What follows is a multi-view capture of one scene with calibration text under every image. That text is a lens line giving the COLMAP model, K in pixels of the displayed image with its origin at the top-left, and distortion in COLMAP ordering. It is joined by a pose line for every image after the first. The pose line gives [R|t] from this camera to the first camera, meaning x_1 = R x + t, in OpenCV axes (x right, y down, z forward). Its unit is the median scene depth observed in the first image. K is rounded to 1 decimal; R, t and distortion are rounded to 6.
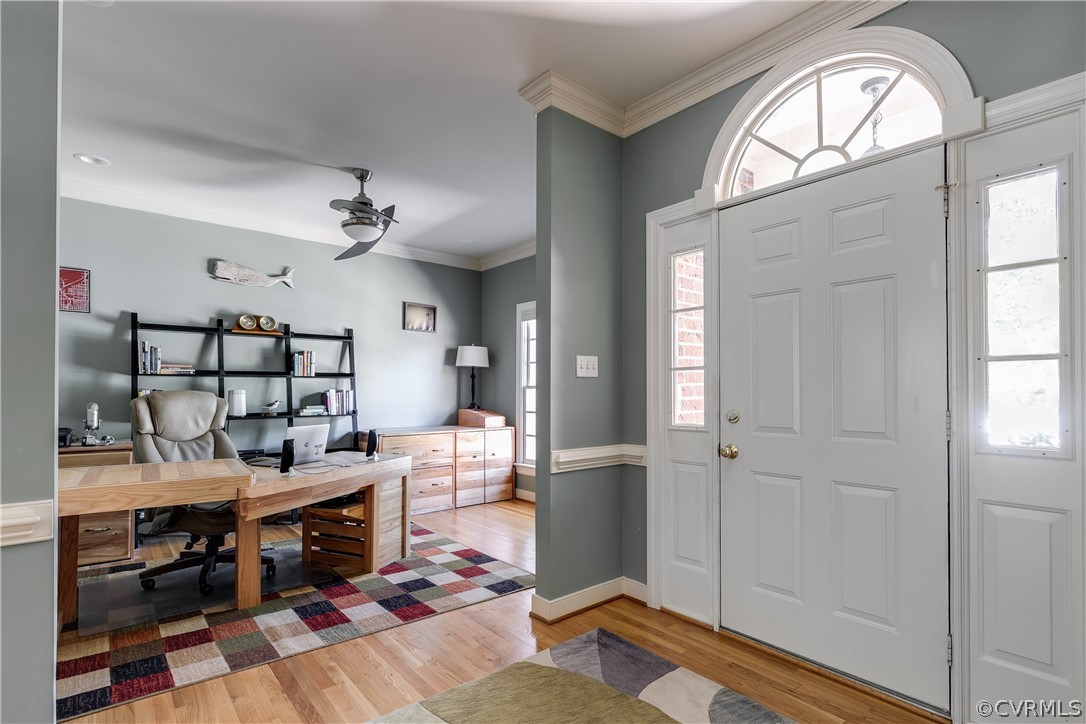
lens RADIAL K [[531.6, 0, 535.3], [0, 531.6, 386.2], [0, 0, 1]] dist [-0.003990, -0.000300]
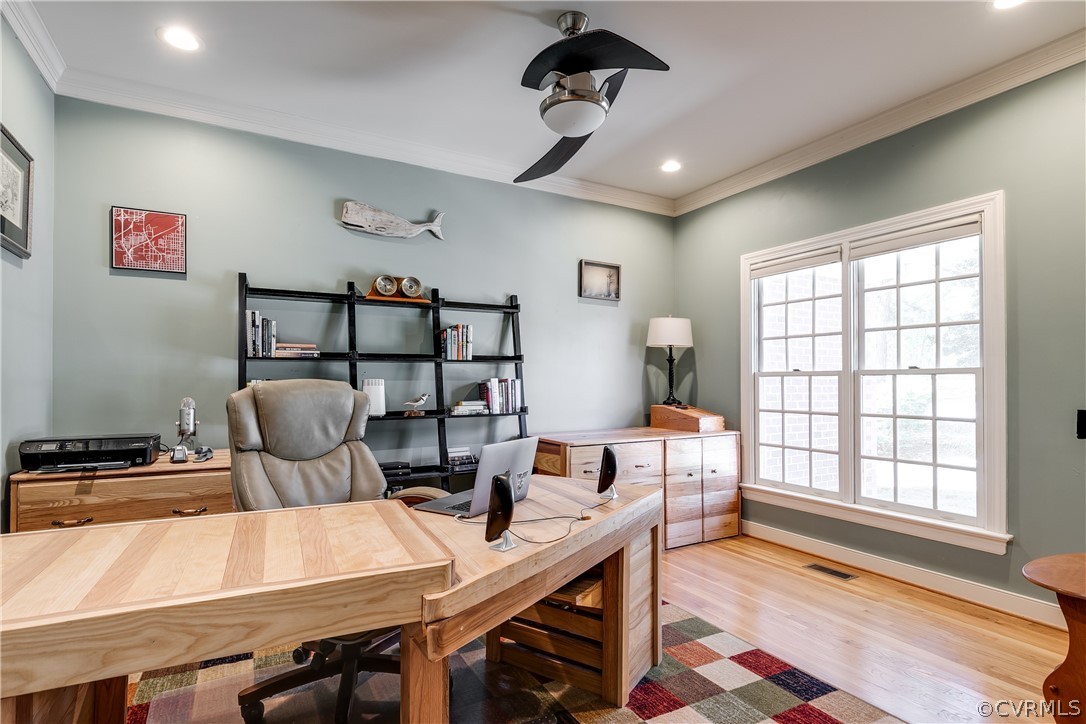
lens RADIAL K [[540.9, 0, 544.1], [0, 540.9, 376.9], [0, 0, 1]] dist [-0.001776, -0.000442]
pose [[0.986254, -0.005148, -0.165155, -0.216966], [0.005104, 0.999987, -0.000692, 0.005435], [0.165156, -0.000161, 0.986267, 0.322520]]
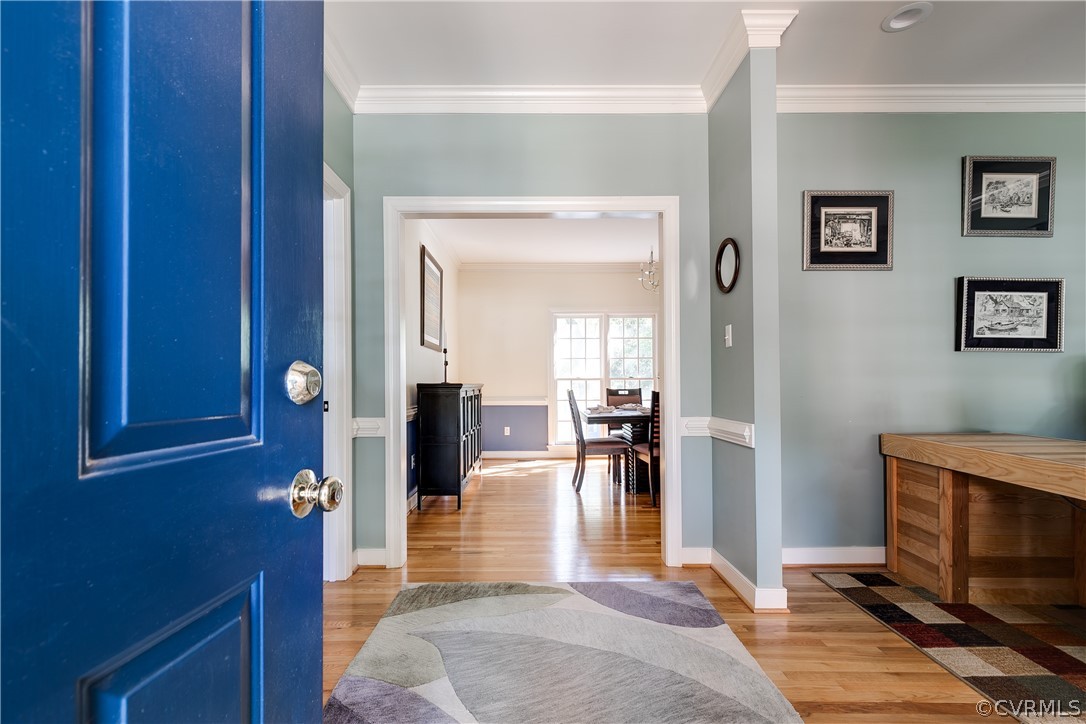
lens RADIAL K [[485.8, 0, 537.8], [0, 485.8, 378.3], [0, 0, 1]] dist [0.000891, -0.000255]
pose [[-0.620958, -0.004644, -0.783830, 0.230614], [0.007042, 0.999909, -0.011503, 0.028034], [0.783812, -0.012662, -0.620869, 0.465860]]
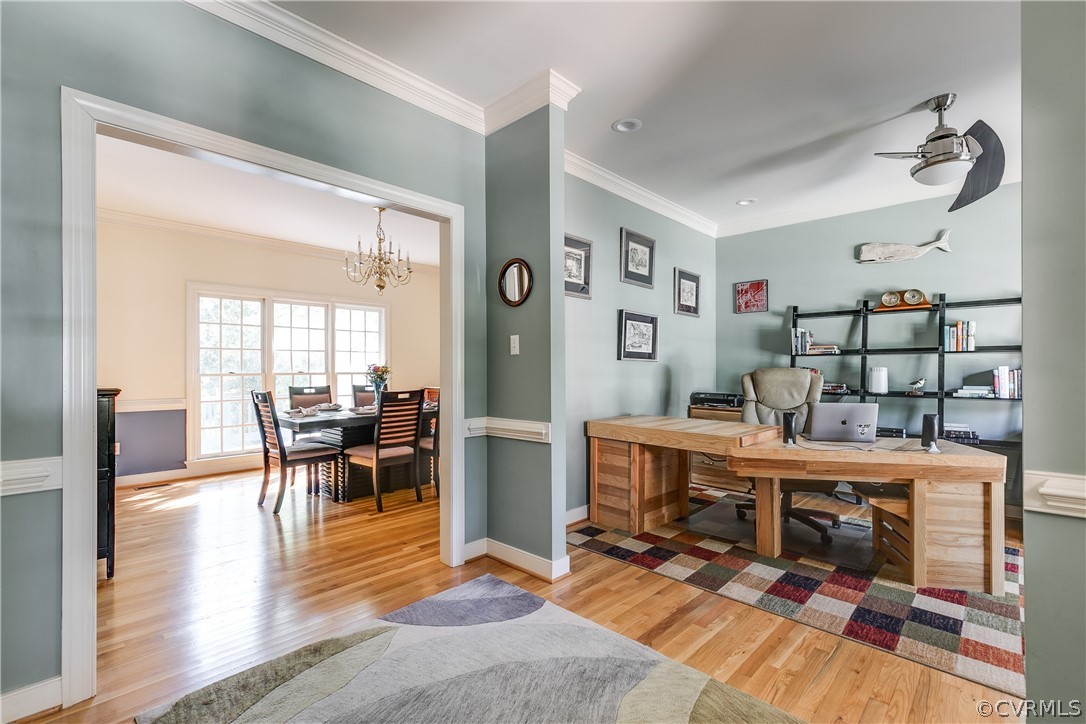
lens RADIAL K [[479.2, 0, 540.3], [0, 479.2, 365.6], [0, 0, 1]] dist [0.002229, -0.000085]
pose [[0.125117, -0.009098, -0.992100, 0.274282], [0.007442, 0.999938, -0.008231, 0.006462], [0.992114, -0.006353, 0.125177, 0.245851]]
